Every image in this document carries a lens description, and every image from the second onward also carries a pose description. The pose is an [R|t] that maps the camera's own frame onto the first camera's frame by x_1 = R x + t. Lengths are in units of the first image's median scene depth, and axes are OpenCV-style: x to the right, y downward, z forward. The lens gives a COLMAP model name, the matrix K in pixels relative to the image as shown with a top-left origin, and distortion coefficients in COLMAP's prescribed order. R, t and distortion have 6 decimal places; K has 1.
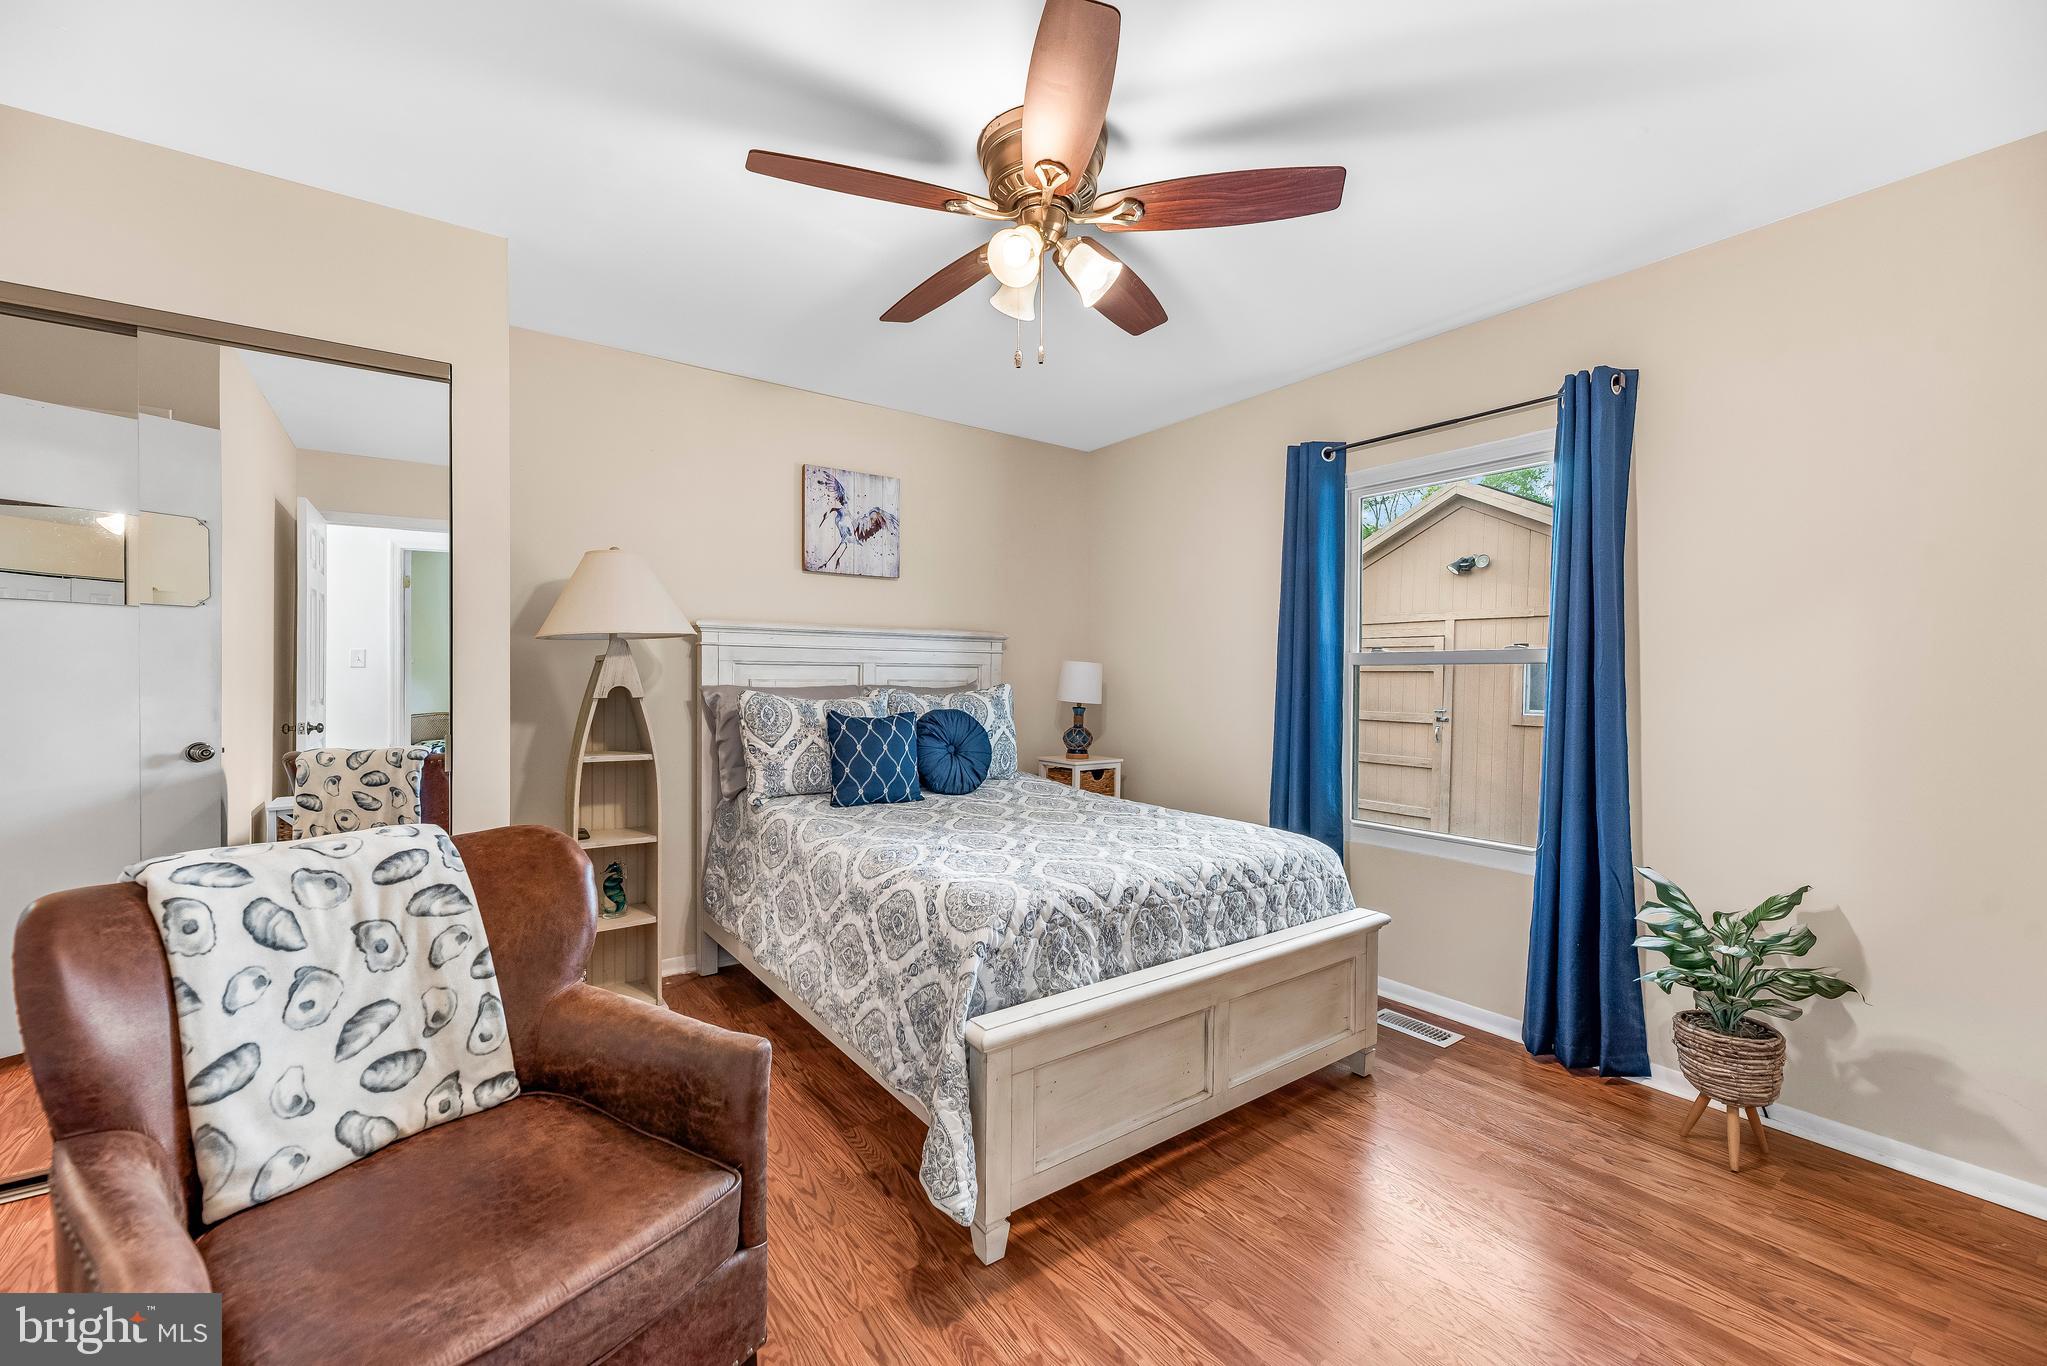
lens RADIAL K [[824.8, 0, 1001.1], [0, 824.8, 688.1], [0, 0, 1]] dist [-0.001293, 0.000563]
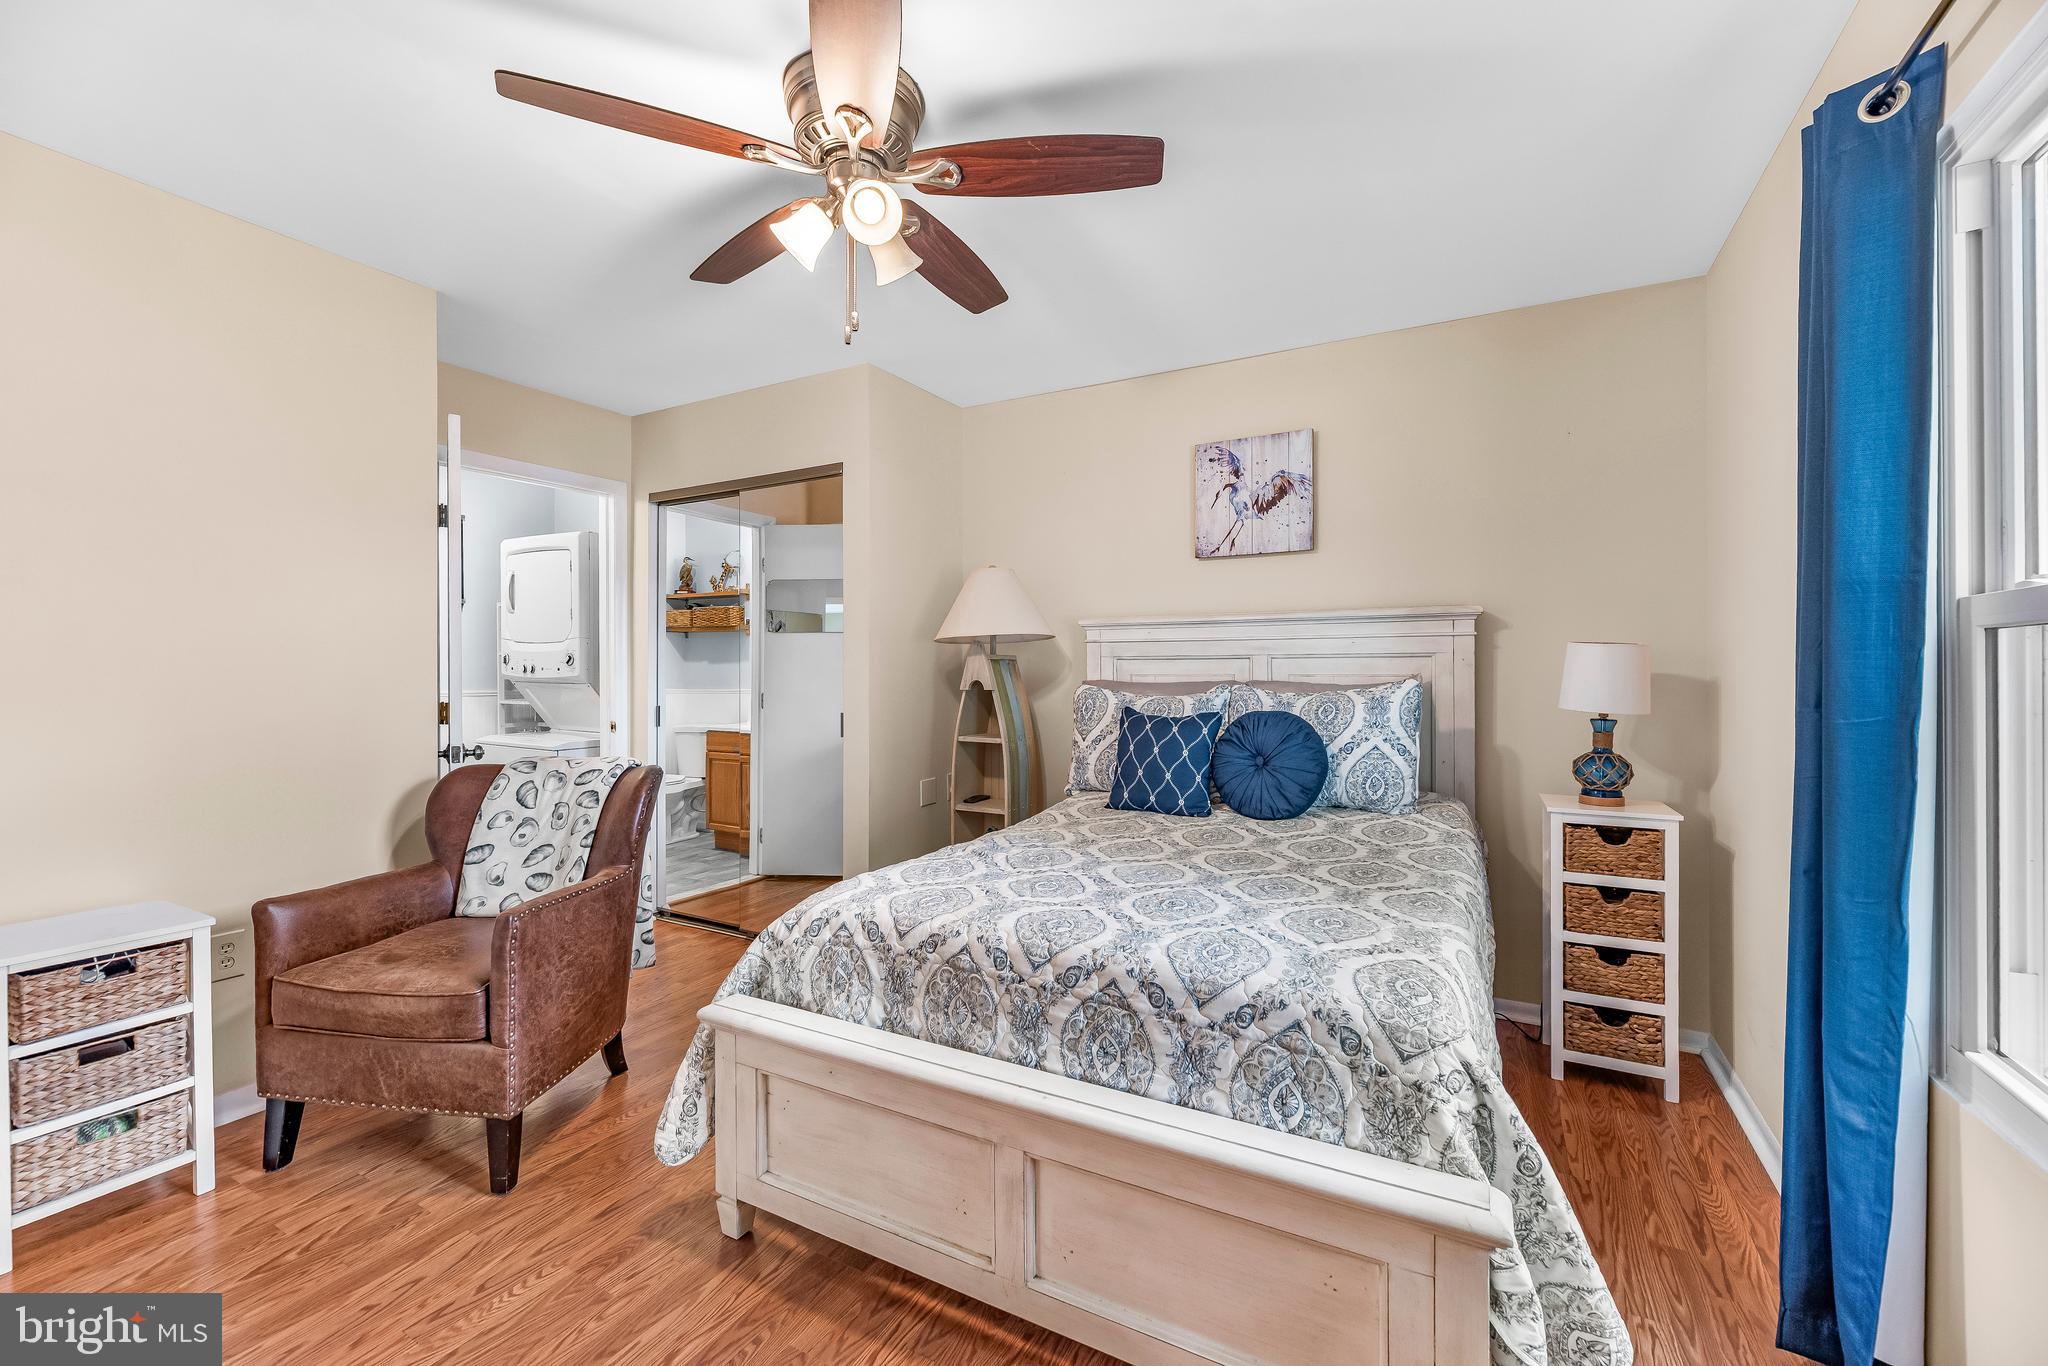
lens RADIAL K [[825.2, 0, 1019.7], [0, 825.2, 672.7], [0, 0, 1]] dist [-0.001293, 0.000563]
pose [[0.439865, -0.006526, -0.898040, 0.764704], [-0.008269, 0.999902, -0.011317, -0.000523], [0.898026, 0.012403, 0.439768, 0.609720]]
